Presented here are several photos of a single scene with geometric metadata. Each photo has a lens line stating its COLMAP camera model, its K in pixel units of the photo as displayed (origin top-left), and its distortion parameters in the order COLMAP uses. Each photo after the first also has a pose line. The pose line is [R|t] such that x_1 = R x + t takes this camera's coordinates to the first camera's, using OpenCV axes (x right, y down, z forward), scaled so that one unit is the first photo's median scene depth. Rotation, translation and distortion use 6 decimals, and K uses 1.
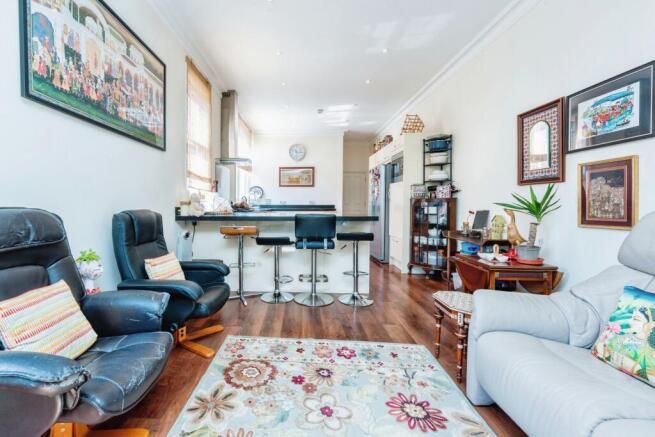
lens RADIAL K [[268.0, 0, 299.0], [0, 268.0, 212.6], [0, 0, 1]] dist [0.002008, 0.000154]
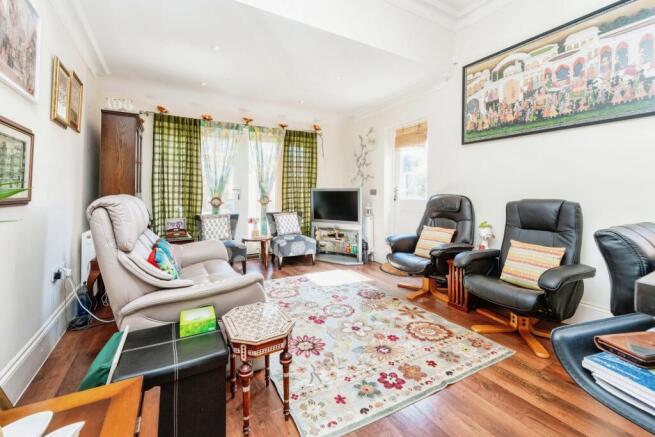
lens RADIAL K [[268.0, 0, 330.2], [0, 268.0, 186.6], [0, 0, 1]] dist [0.002008, 0.000154]
pose [[-0.827610, -0.016012, -0.561075, 0.844558], [-0.022923, 0.999723, 0.005283, -0.055290], [0.560835, 0.017233, -0.827748, 1.674782]]
